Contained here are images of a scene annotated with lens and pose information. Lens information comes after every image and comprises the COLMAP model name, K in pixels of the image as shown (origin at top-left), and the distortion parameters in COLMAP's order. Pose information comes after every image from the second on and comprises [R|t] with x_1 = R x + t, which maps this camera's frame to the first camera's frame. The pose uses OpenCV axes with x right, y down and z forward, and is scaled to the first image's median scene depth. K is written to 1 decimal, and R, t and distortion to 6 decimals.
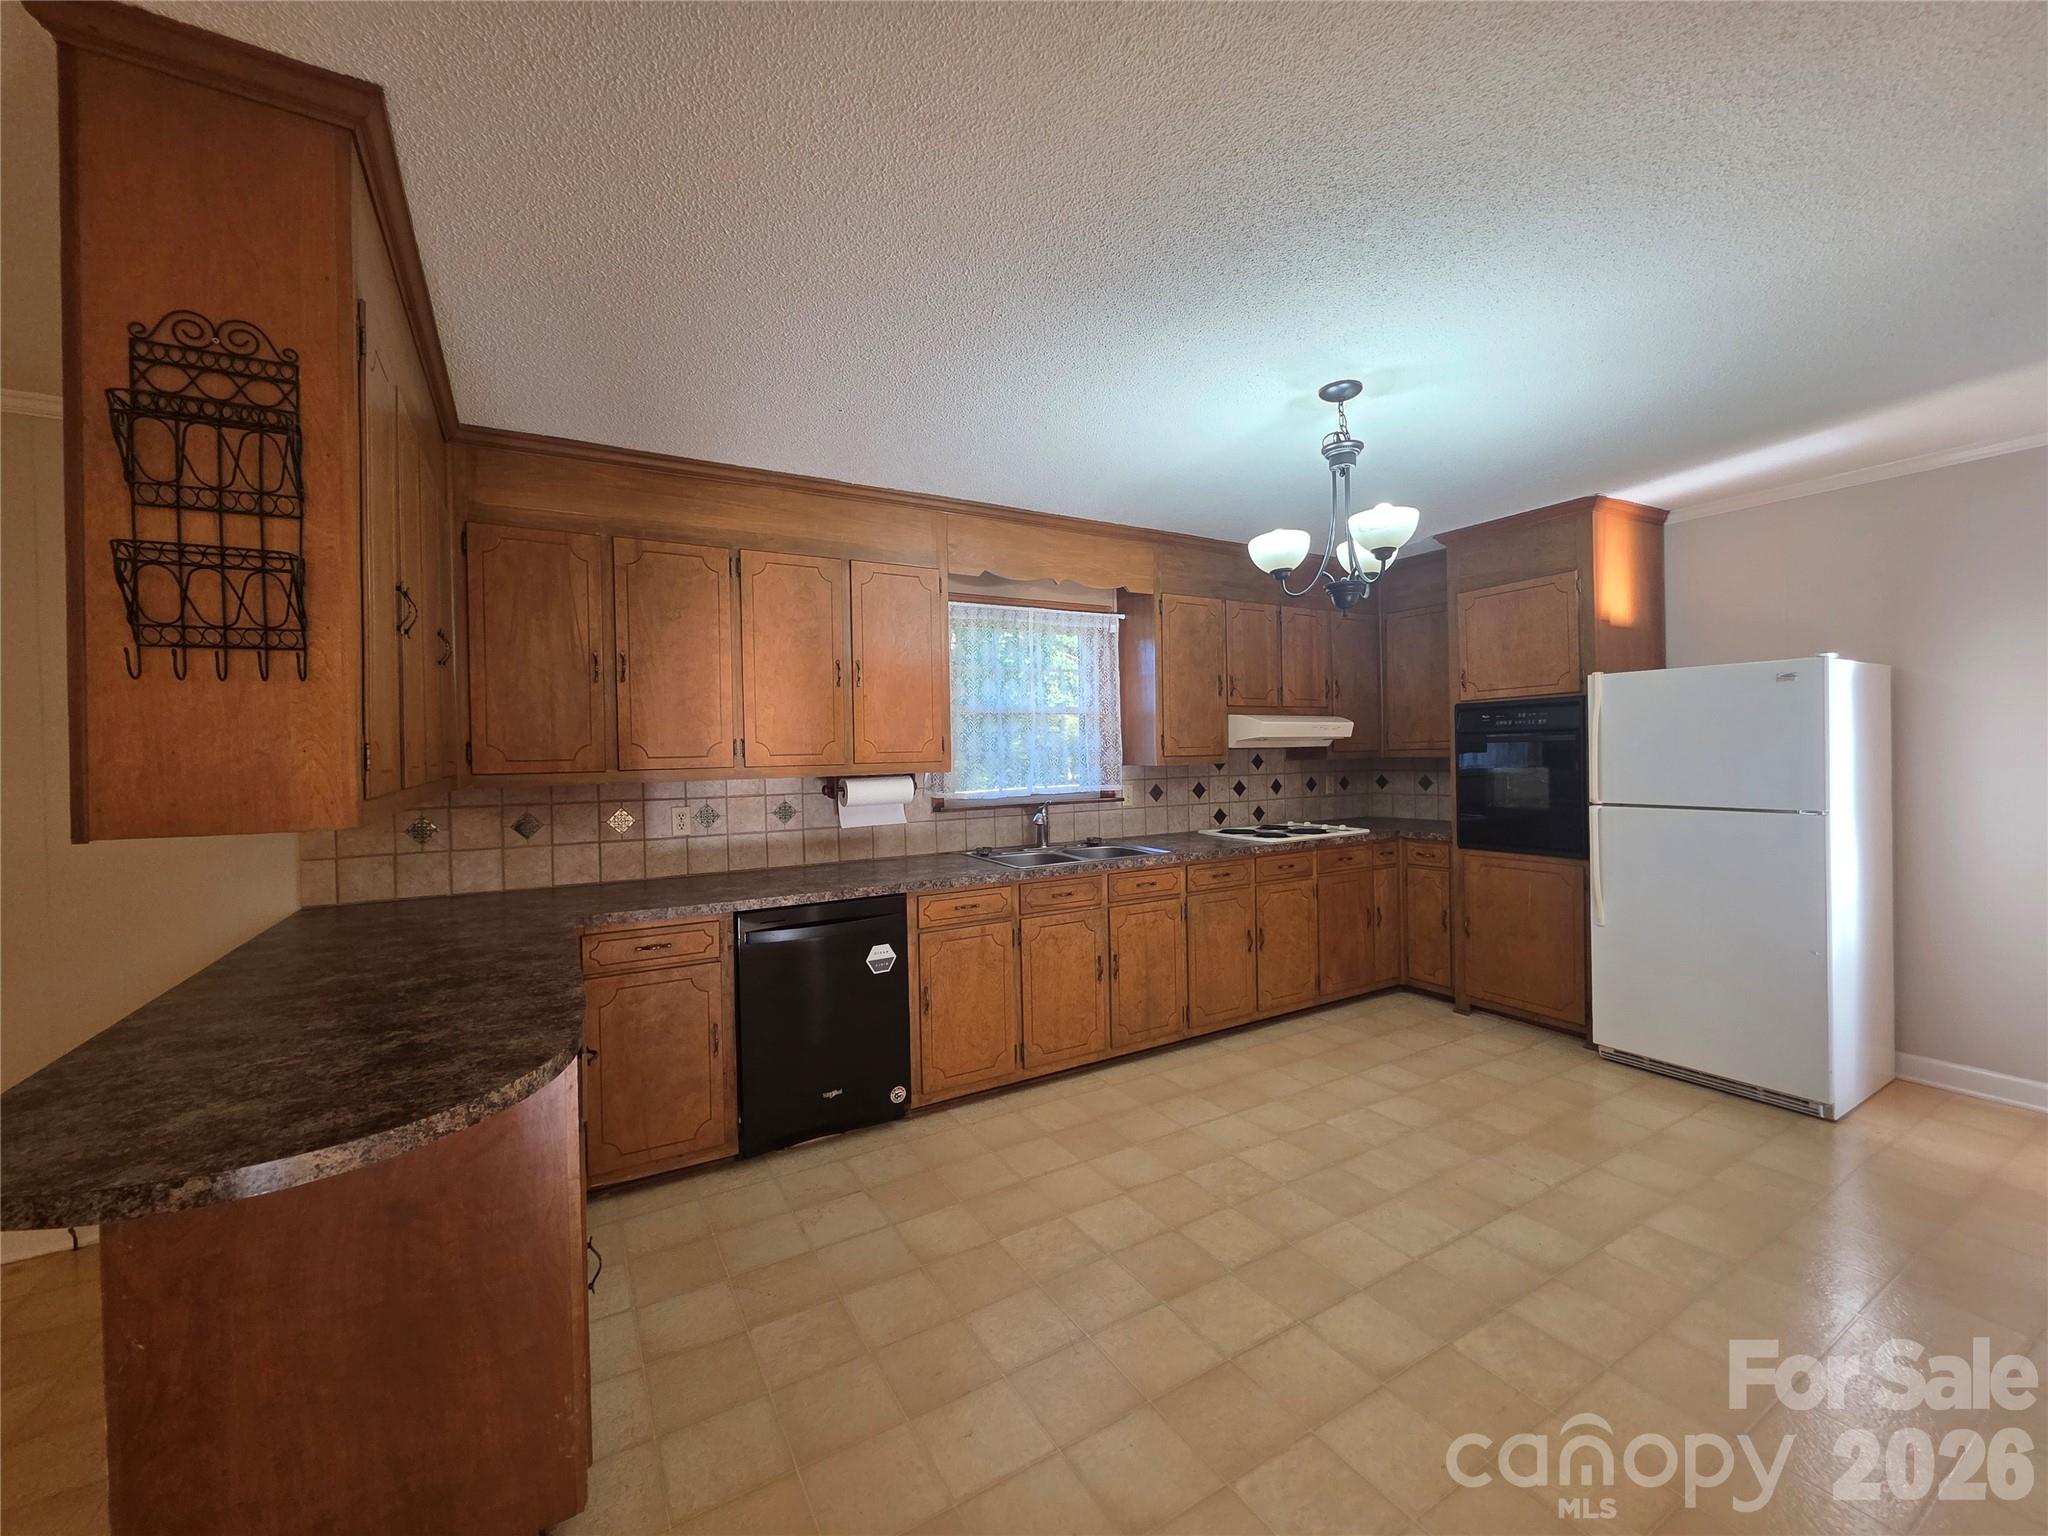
lens RADIAL K [[824.3, 0, 1031.0], [0, 824.3, 763.6], [0, 0, 1]] dist [0.002489, 0.000577]
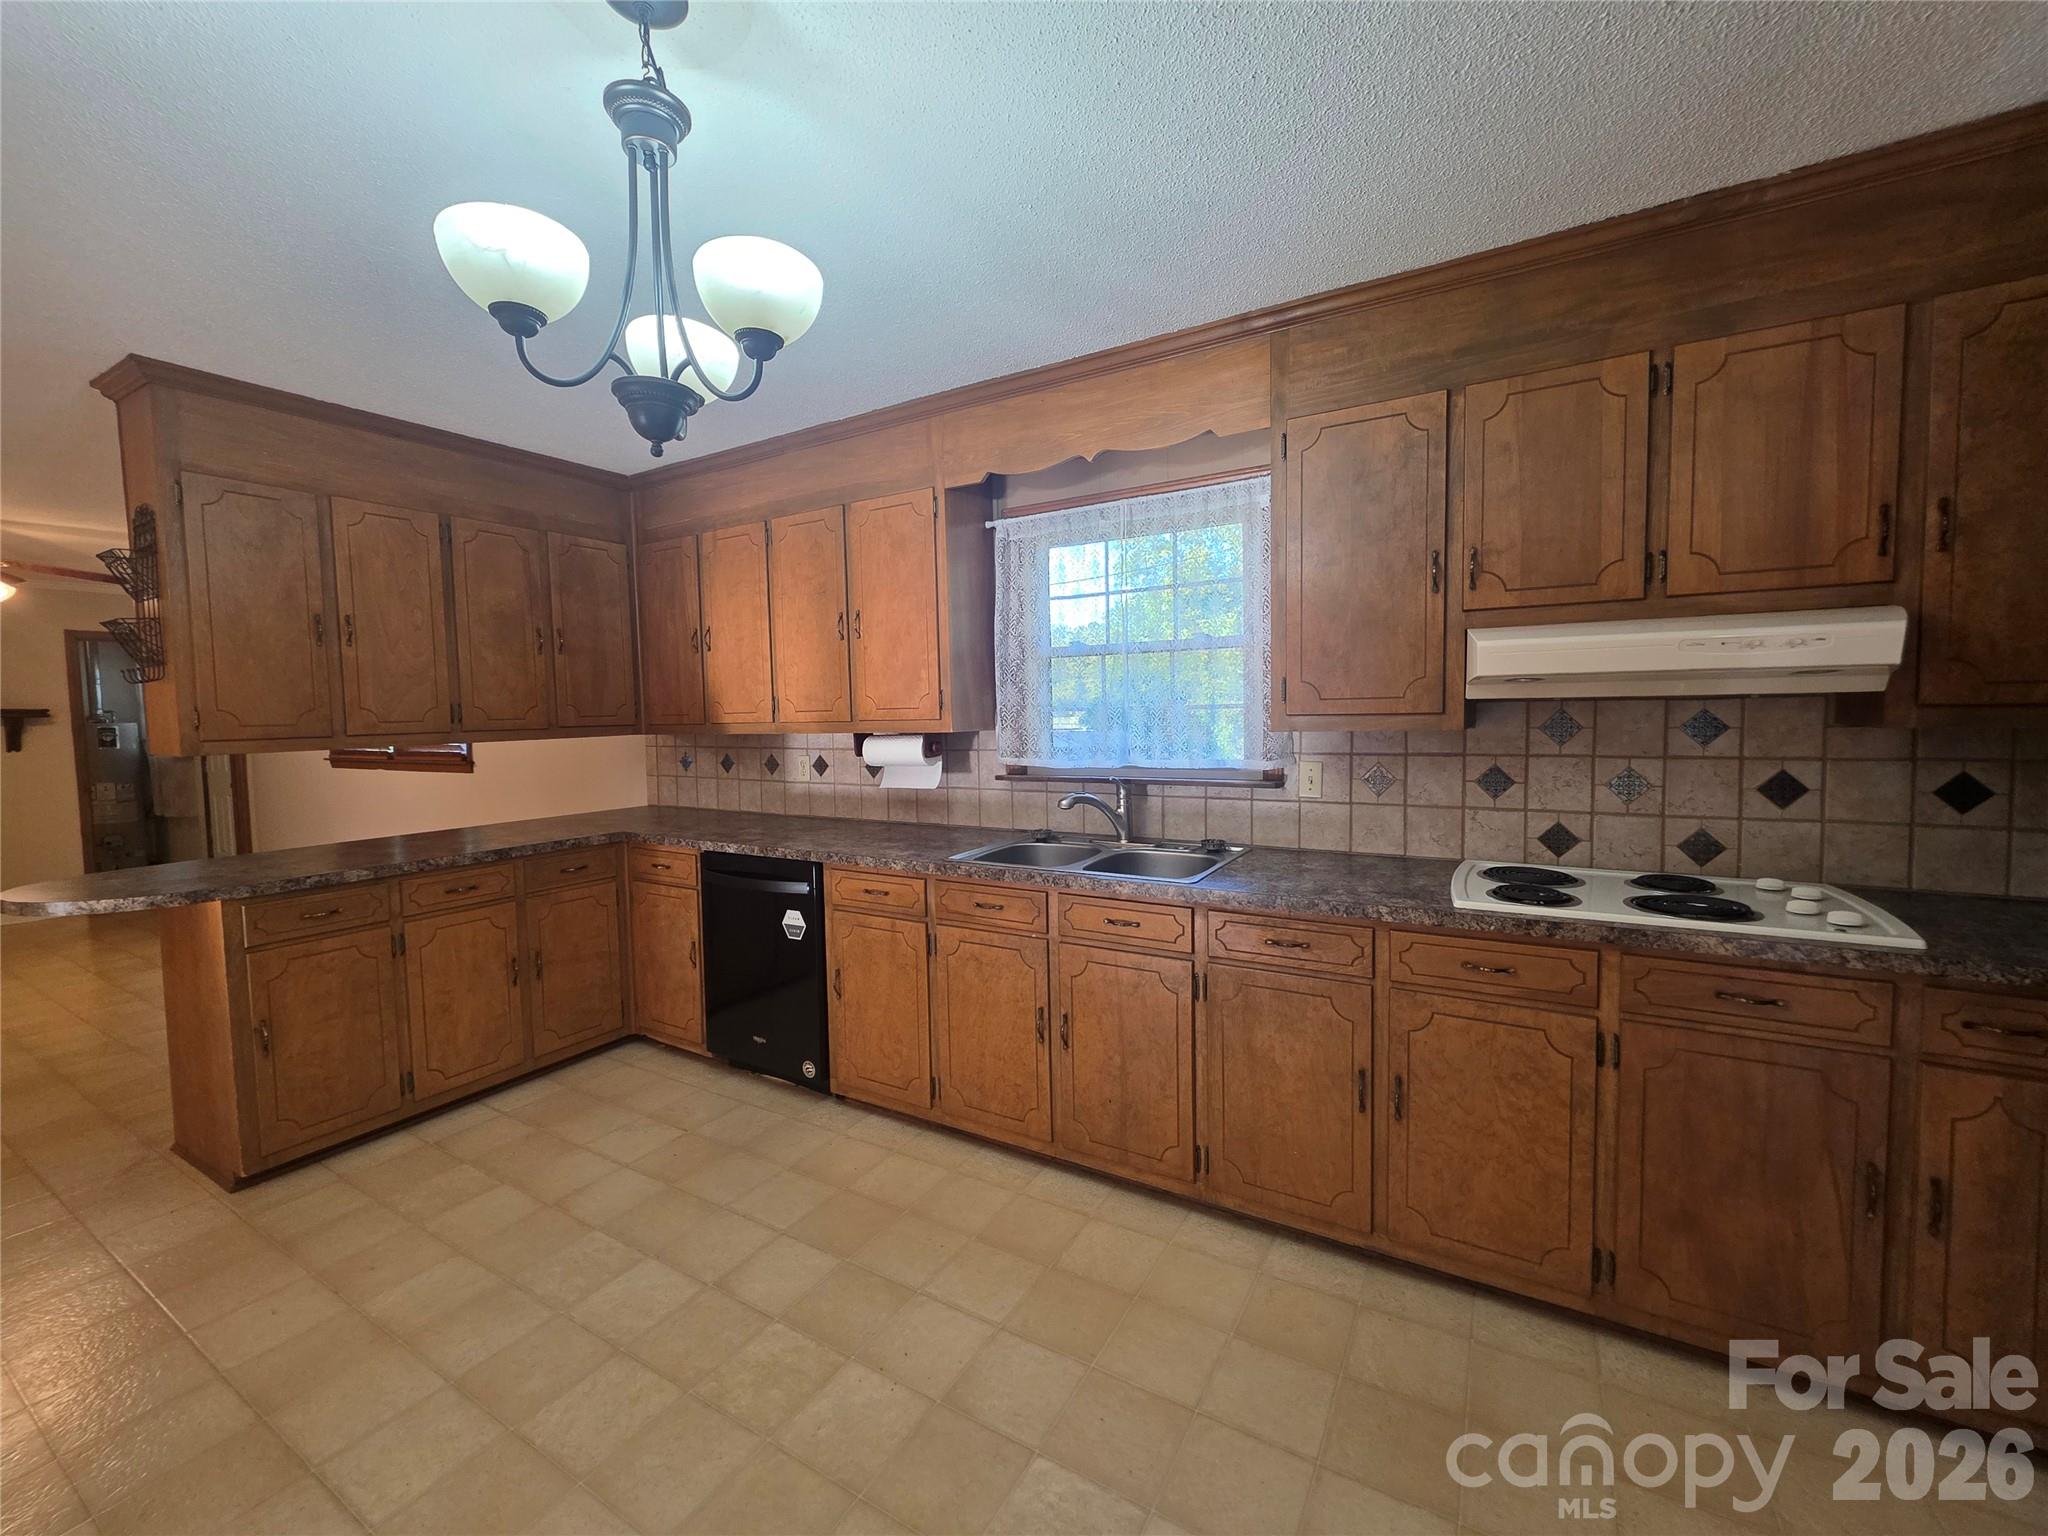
lens RADIAL K [[824.3, 0, 1041.8], [0, 824.3, 764.7], [0, 0, 1]] dist [0.002489, 0.000577]
pose [[0.484058, 0.064979, -0.872620, 0.688639], [-0.004679, 0.997417, 0.071677, -0.017828], [0.875023, -0.030613, 0.483112, 0.693685]]
